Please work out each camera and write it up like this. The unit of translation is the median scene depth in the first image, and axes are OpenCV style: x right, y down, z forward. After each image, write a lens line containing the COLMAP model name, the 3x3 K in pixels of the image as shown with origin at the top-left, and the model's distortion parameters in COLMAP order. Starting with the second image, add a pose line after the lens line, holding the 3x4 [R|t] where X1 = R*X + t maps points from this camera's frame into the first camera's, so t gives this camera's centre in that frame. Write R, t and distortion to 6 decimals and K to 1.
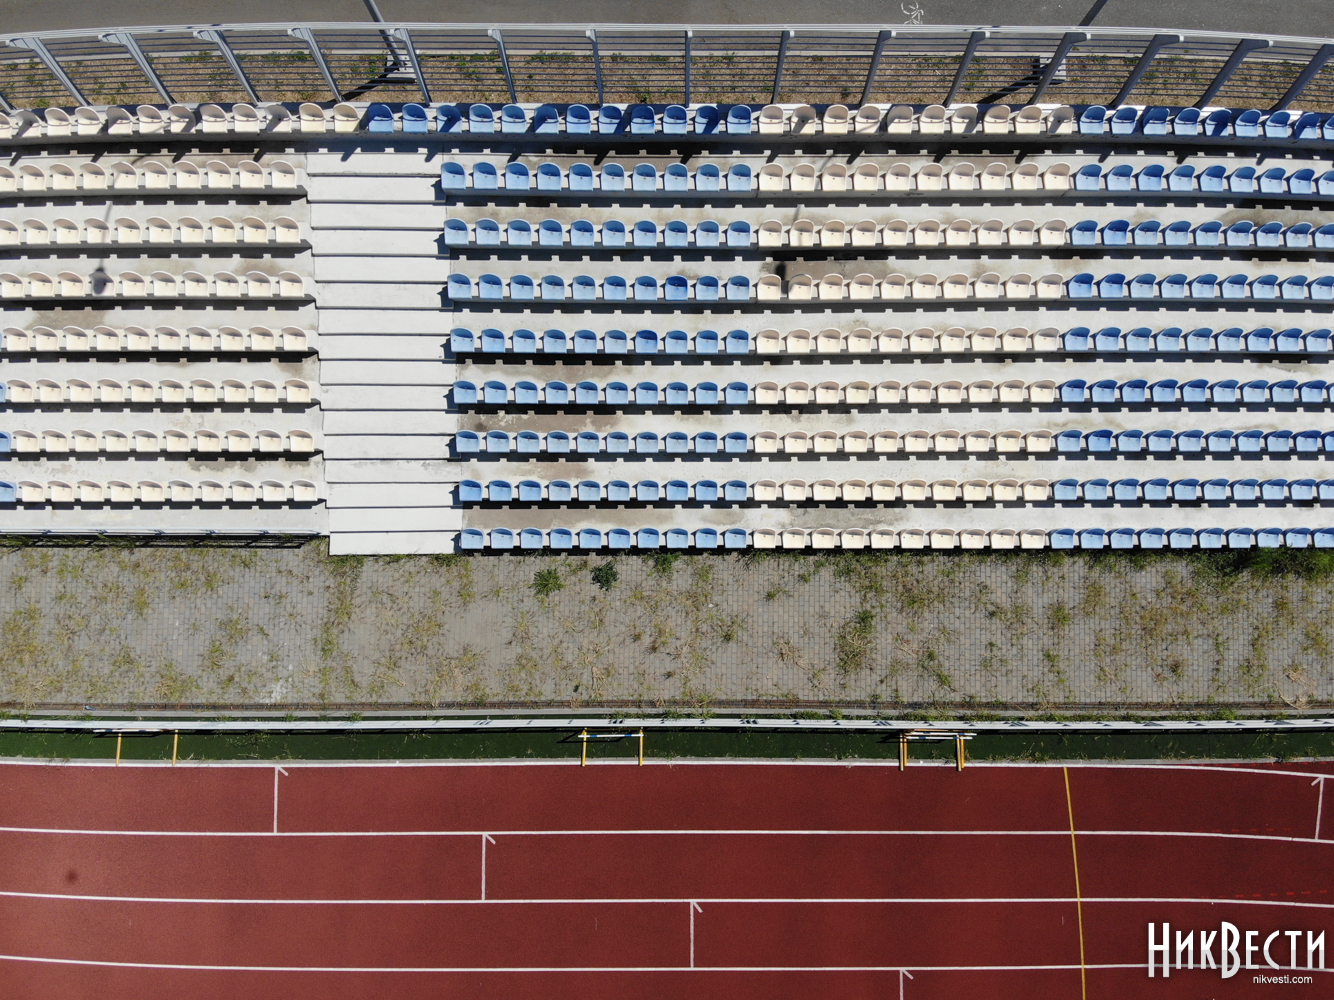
lens RADIAL K [[989.3, 0, 624.3], [0, 989.3, 475.6], [0, 0, 1]] dist [0.043925, -0.080953]
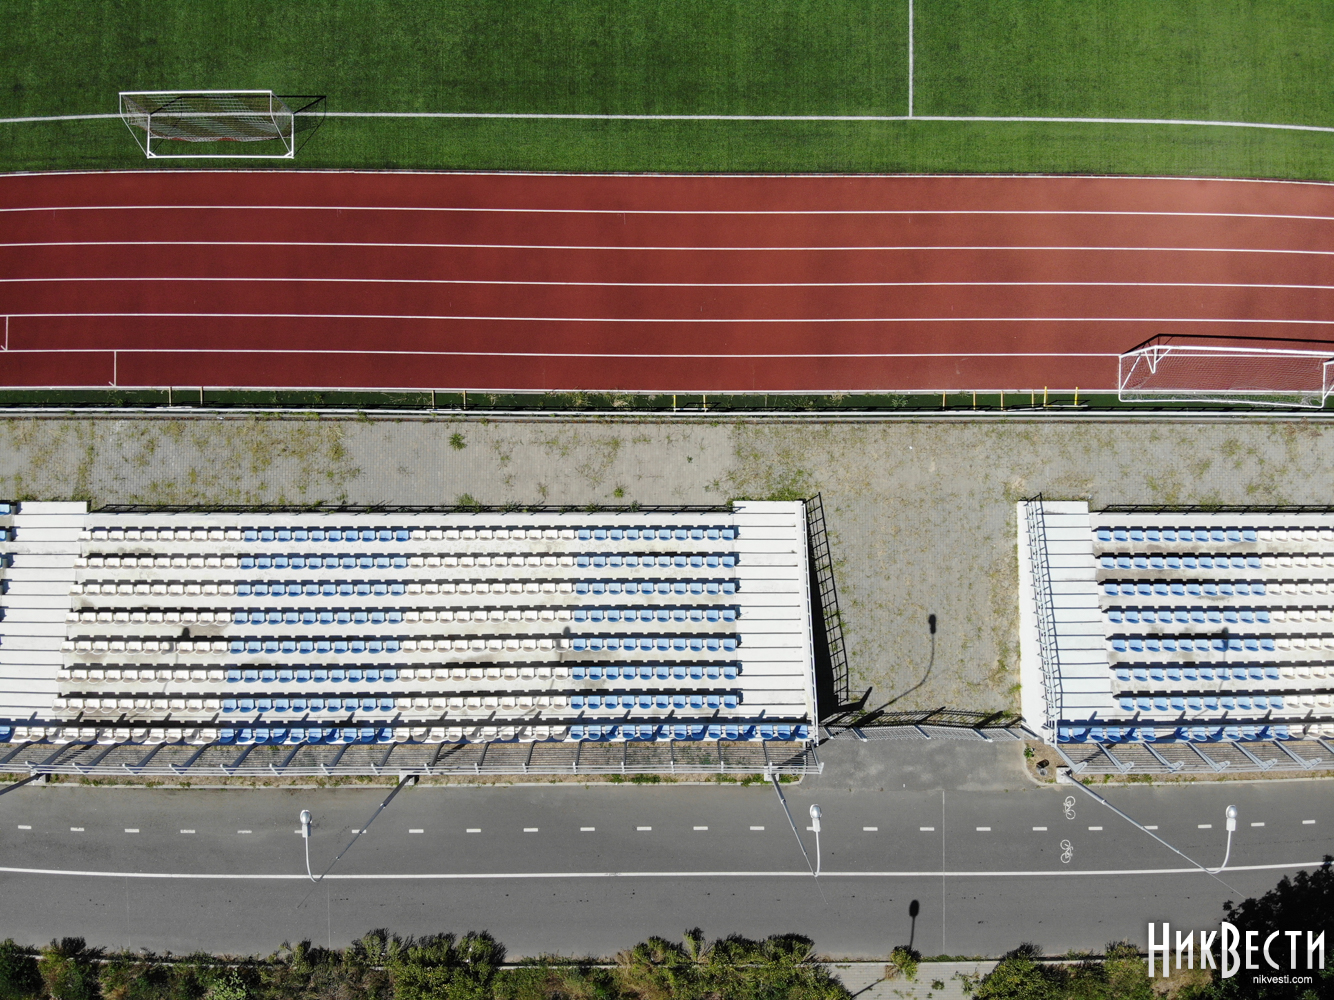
lens RADIAL K [[989.3, 0, 666.0], [0, 989.3, 491.3], [0, 0, 1]] dist [0.043925, -0.080953]
pose [[-0.999386, -0.002303, -0.034951, -1.294634], [-0.000961, -0.995657, 0.093094, -0.072510], [-0.035013, 0.093071, 0.995044, -0.850475]]
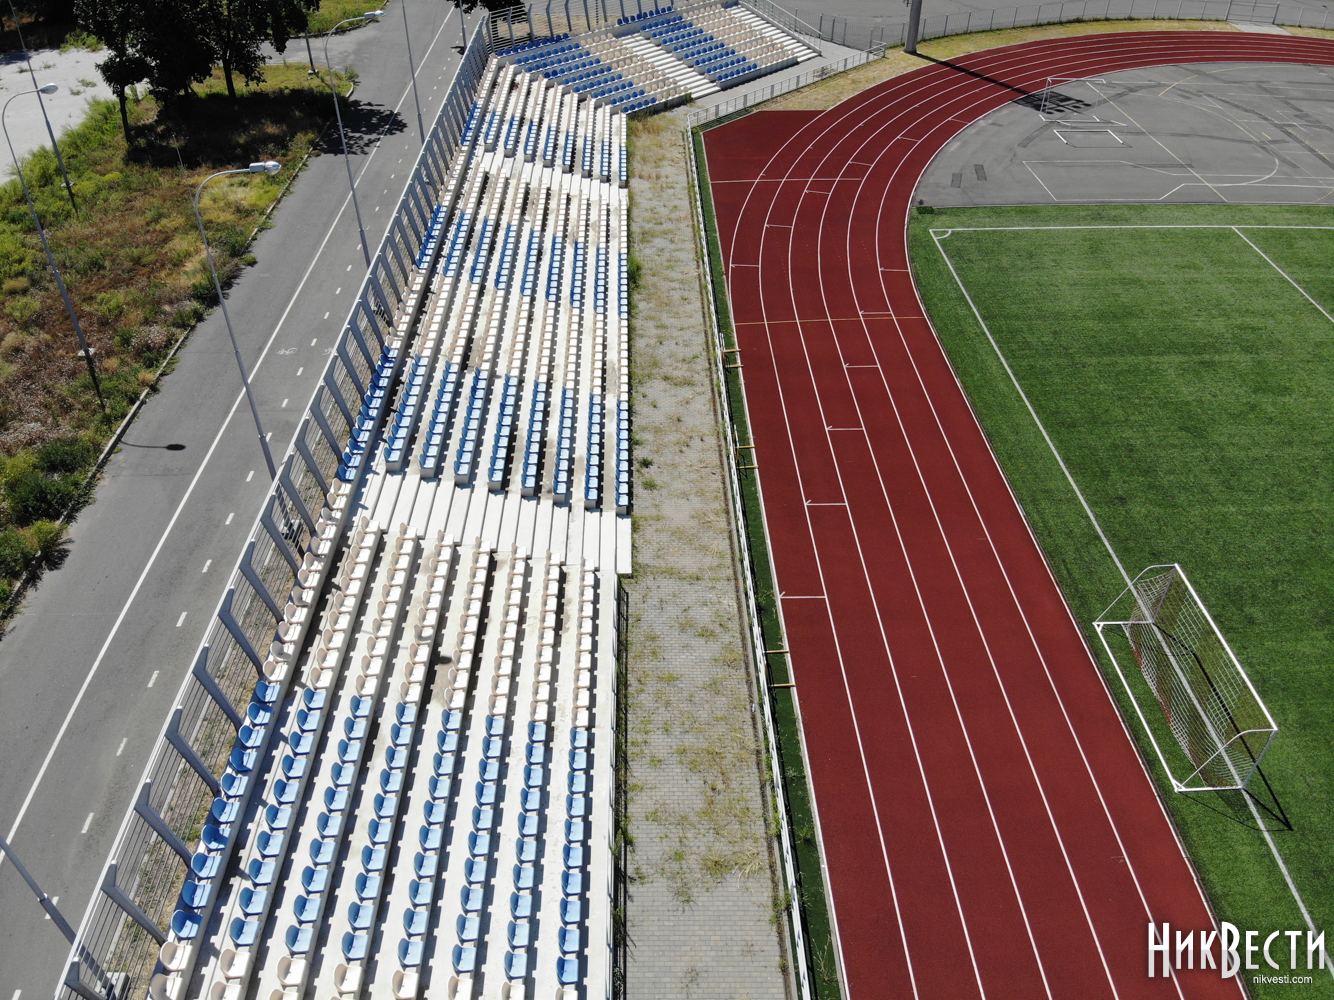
lens RADIAL K [[989.3, 0, 673.7], [0, 989.3, 500.9], [0, 0, 1]] dist [0.043925, -0.080953]
pose [[-0.034265, -0.641235, 0.766579, -1.323891], [0.992946, 0.065270, 0.098981, -0.008474], [-0.113505, 0.764564, 0.634475, 0.008273]]
